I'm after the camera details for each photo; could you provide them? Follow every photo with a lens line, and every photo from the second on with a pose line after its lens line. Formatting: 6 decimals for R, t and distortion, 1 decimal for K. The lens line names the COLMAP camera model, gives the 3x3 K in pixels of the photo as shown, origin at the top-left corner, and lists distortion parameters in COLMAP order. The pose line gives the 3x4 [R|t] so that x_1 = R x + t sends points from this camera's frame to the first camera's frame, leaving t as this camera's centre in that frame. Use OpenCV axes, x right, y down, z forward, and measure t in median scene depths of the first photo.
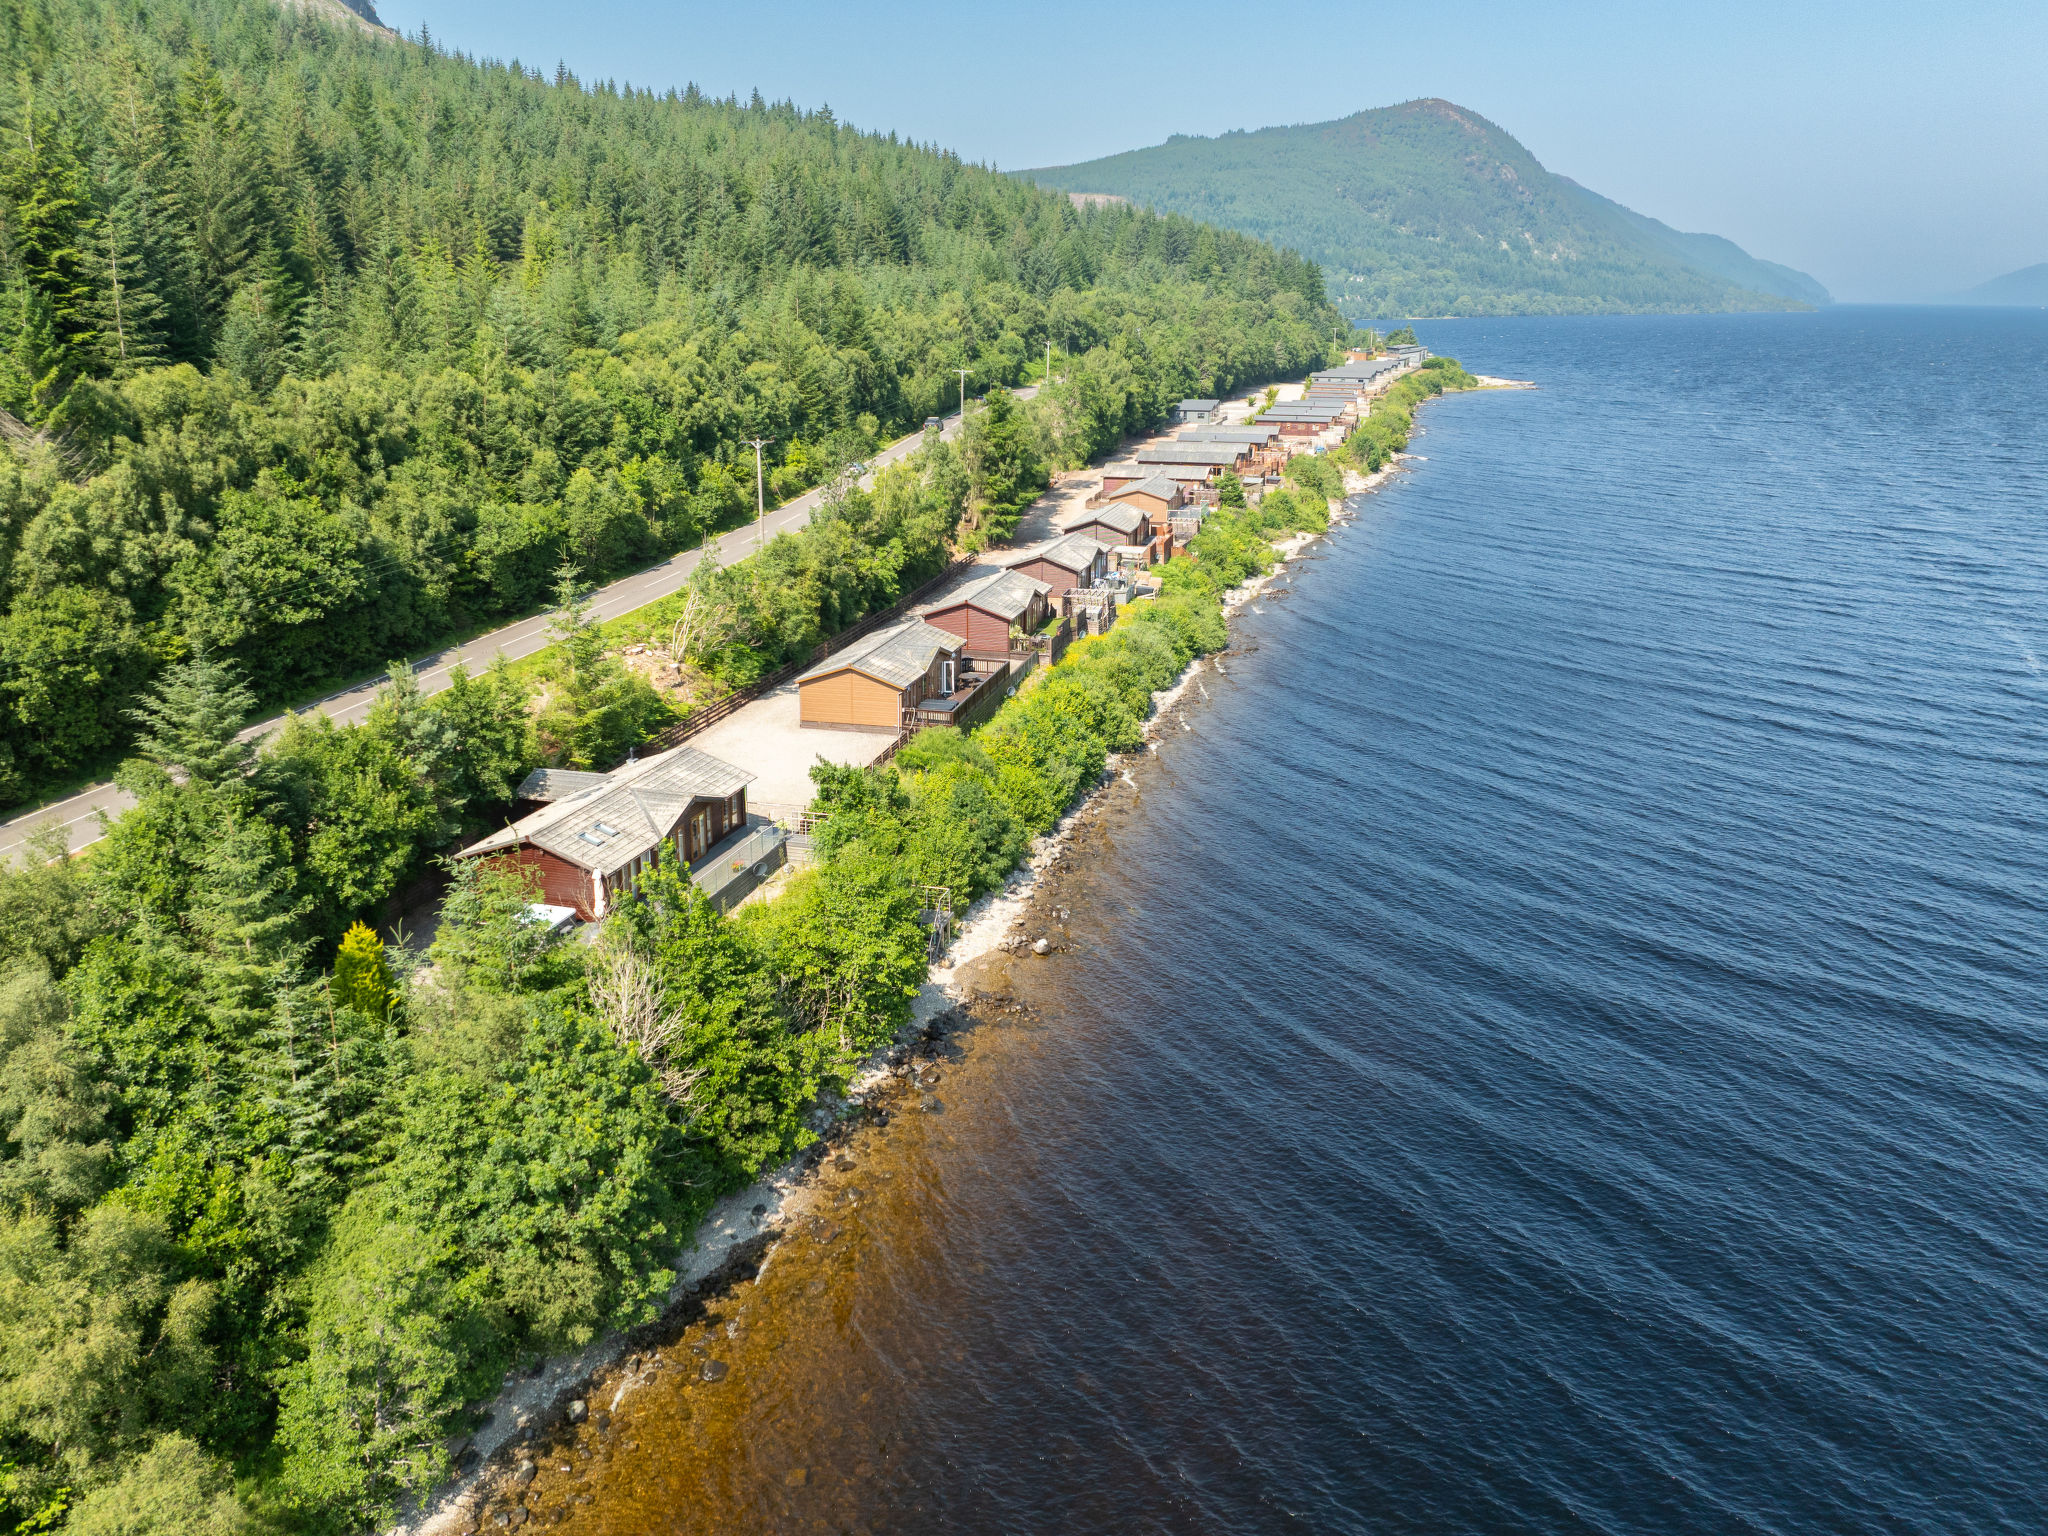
lens RADIAL K [[1615.1, 0, 1024.0], [0, 1615.1, 768.0], [0, 0, 1]] dist [-0.006806, -0.056215]
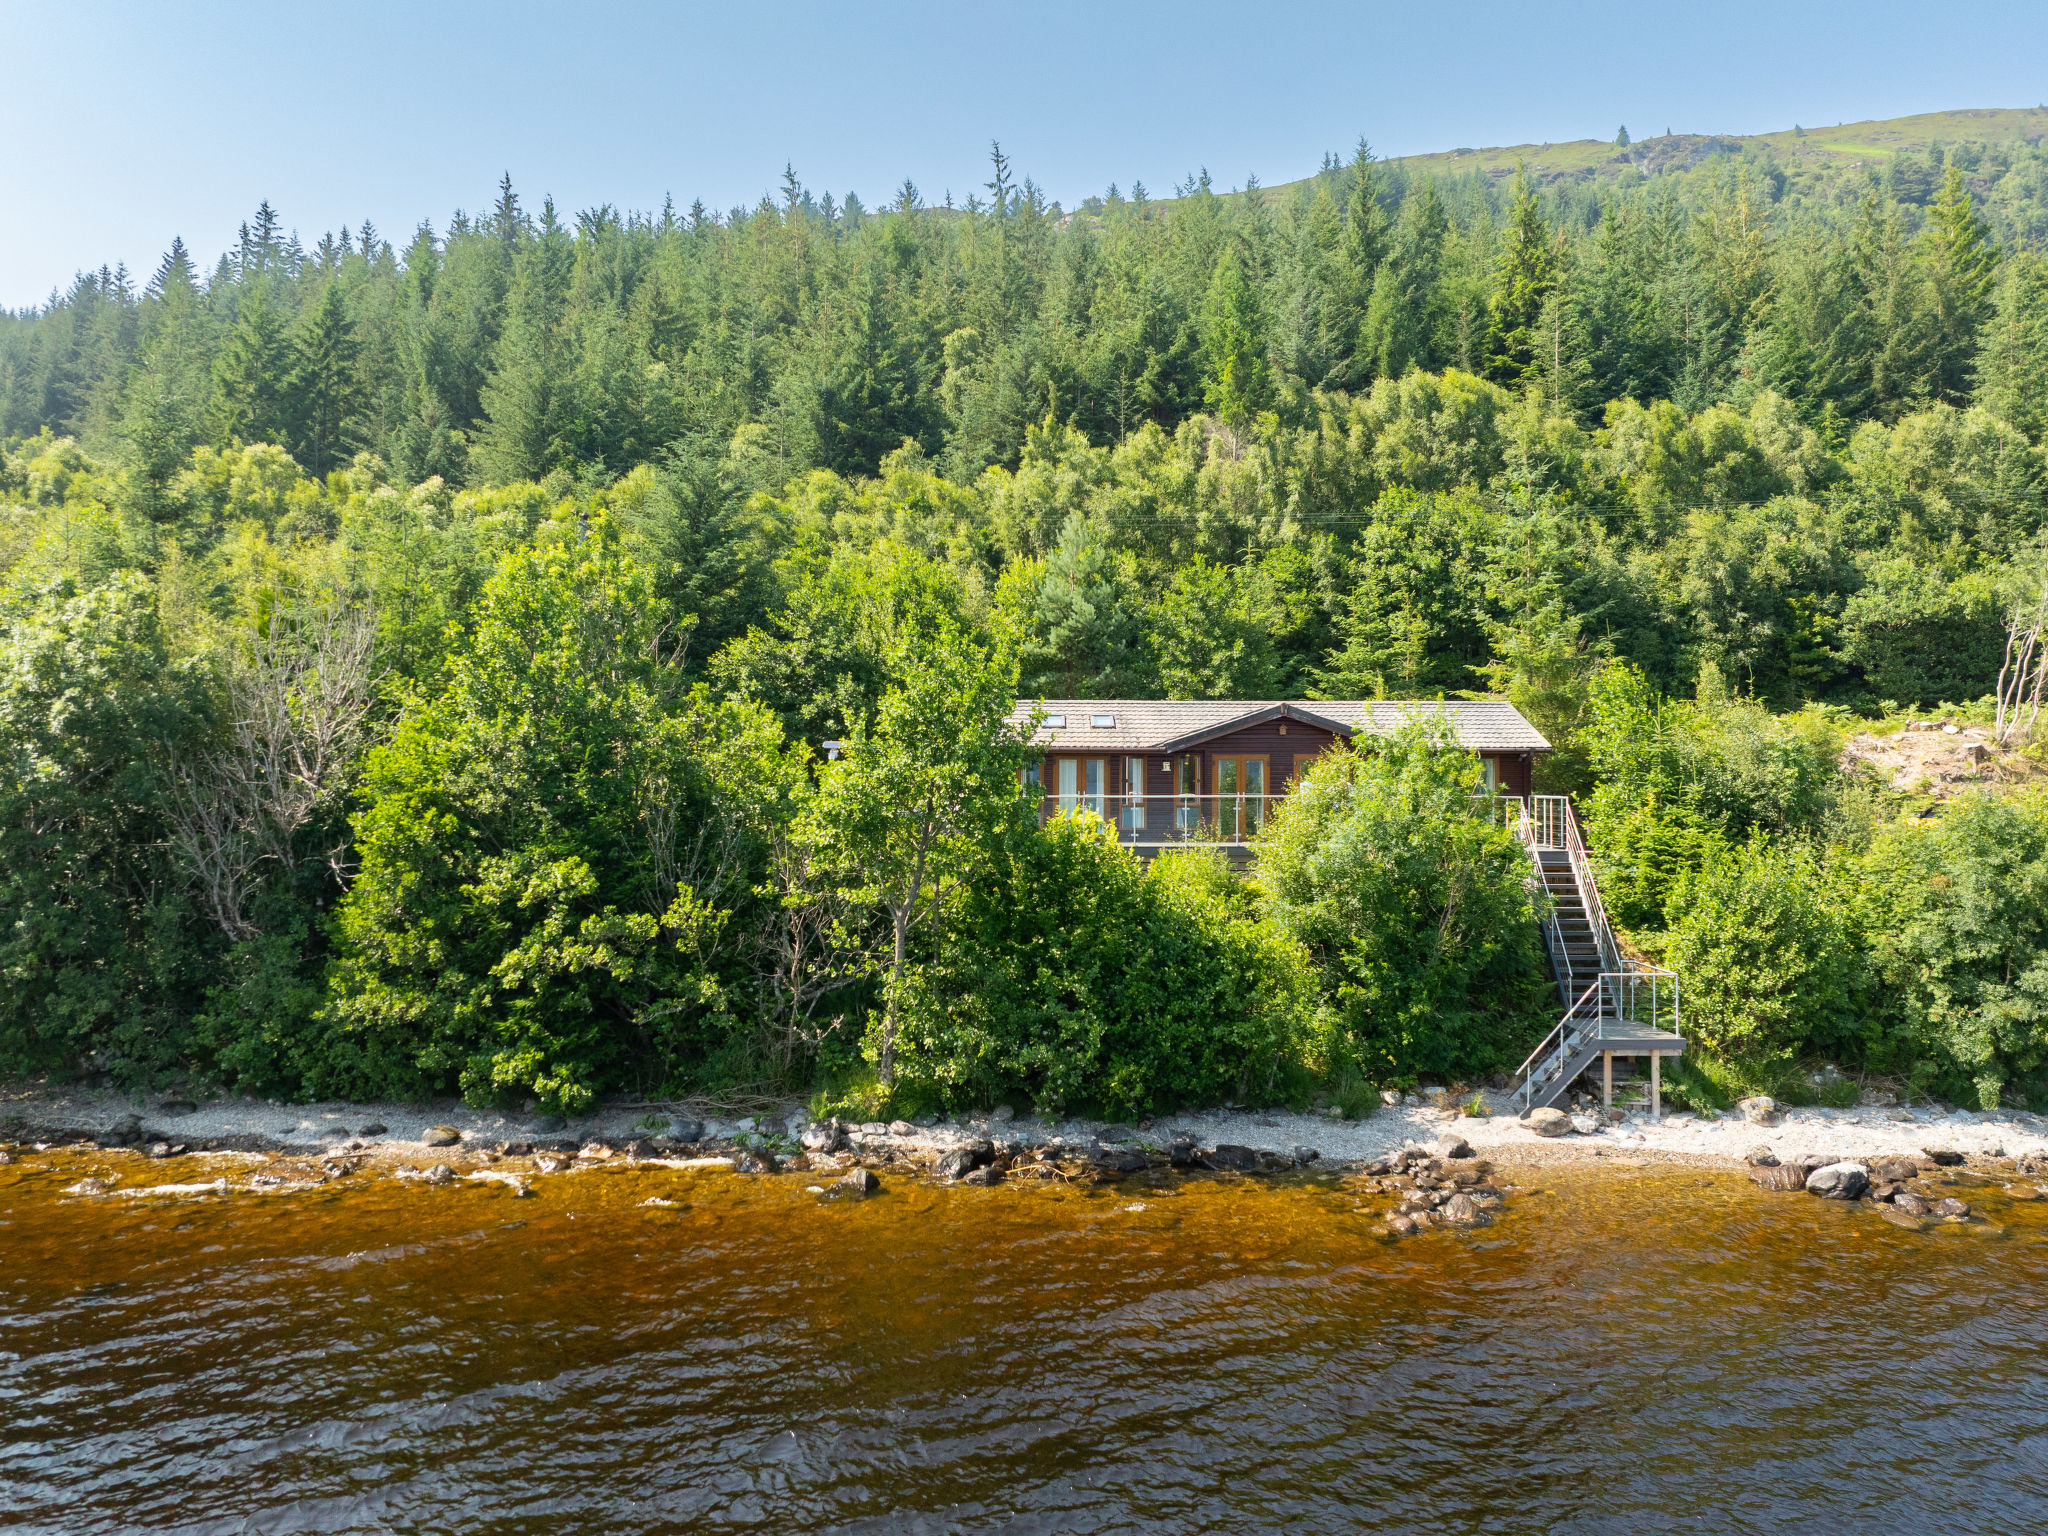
lens RADIAL K [[1632.5, 0, 1024.0], [0, 1632.5, 768.0], [0, 0, 1]] dist [-0.024767, -0.005760]
pose [[0.266530, -0.018956, -0.963640, 0.217067], [-0.277009, 0.956117, -0.095425, 0.082889], [0.923162, 0.292371, 0.249583, 0.541809]]
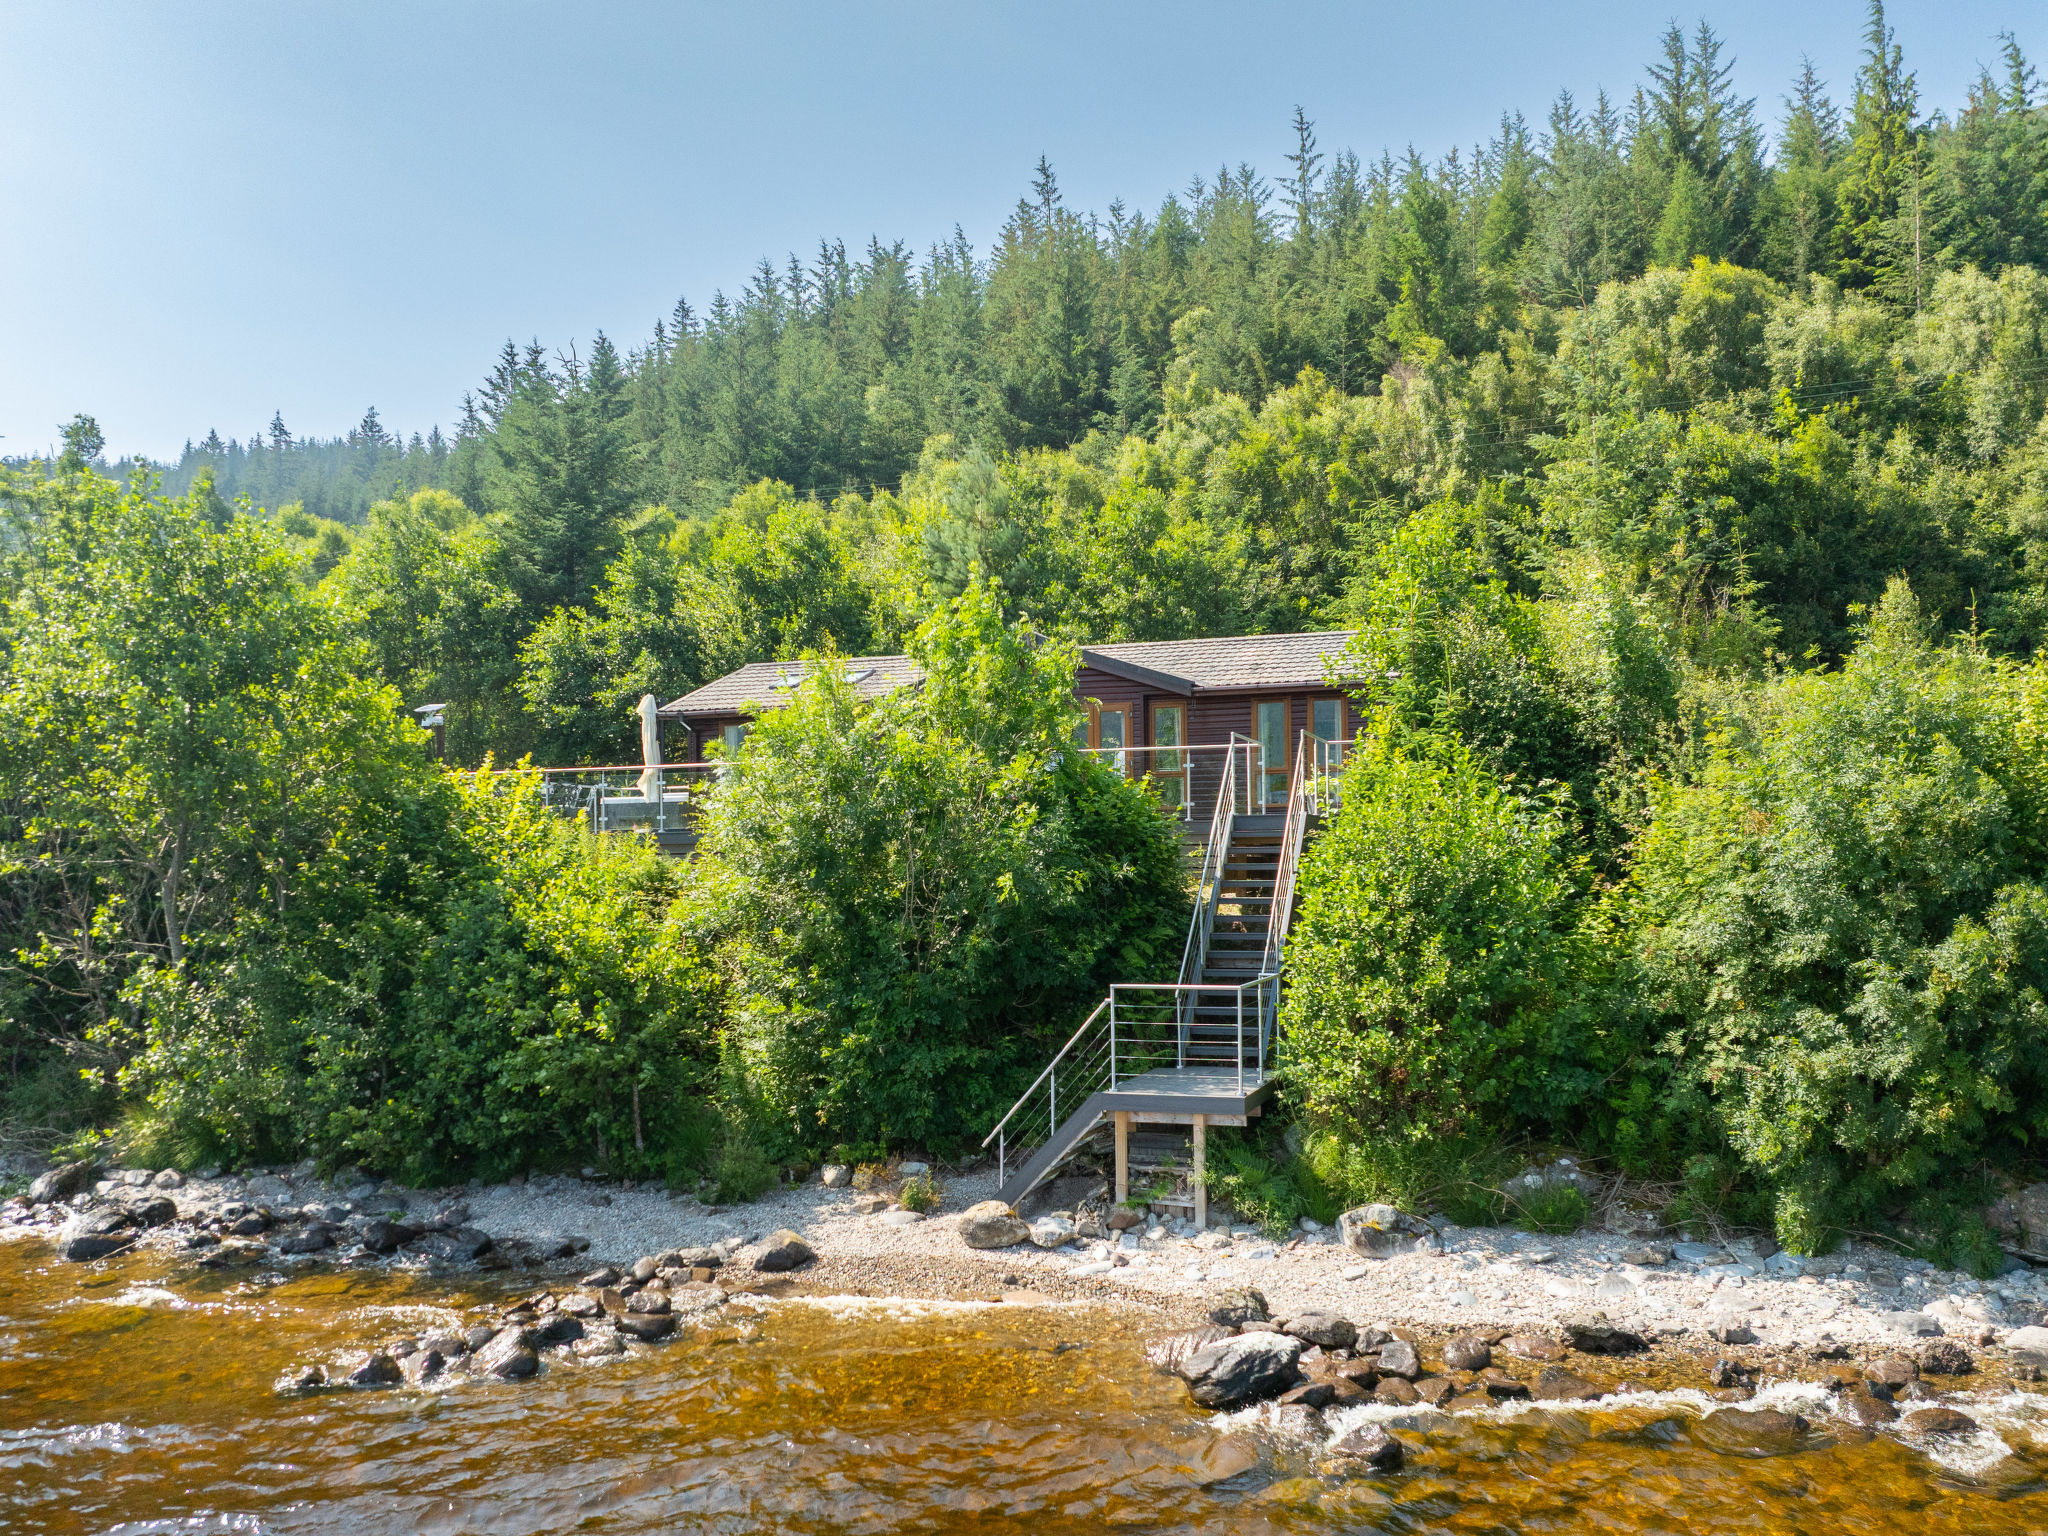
lens RADIAL K [[1620.9, 0, 1017.0], [0, 1620.9, 914.1], [0, 0, 1]] dist [0.005517, -0.066966]
pose [[-0.055223, 0.021574, -0.998241, 0.140422], [-0.277462, 0.960058, 0.036098, 0.051635], [0.959148, 0.278967, -0.047031, 0.712490]]
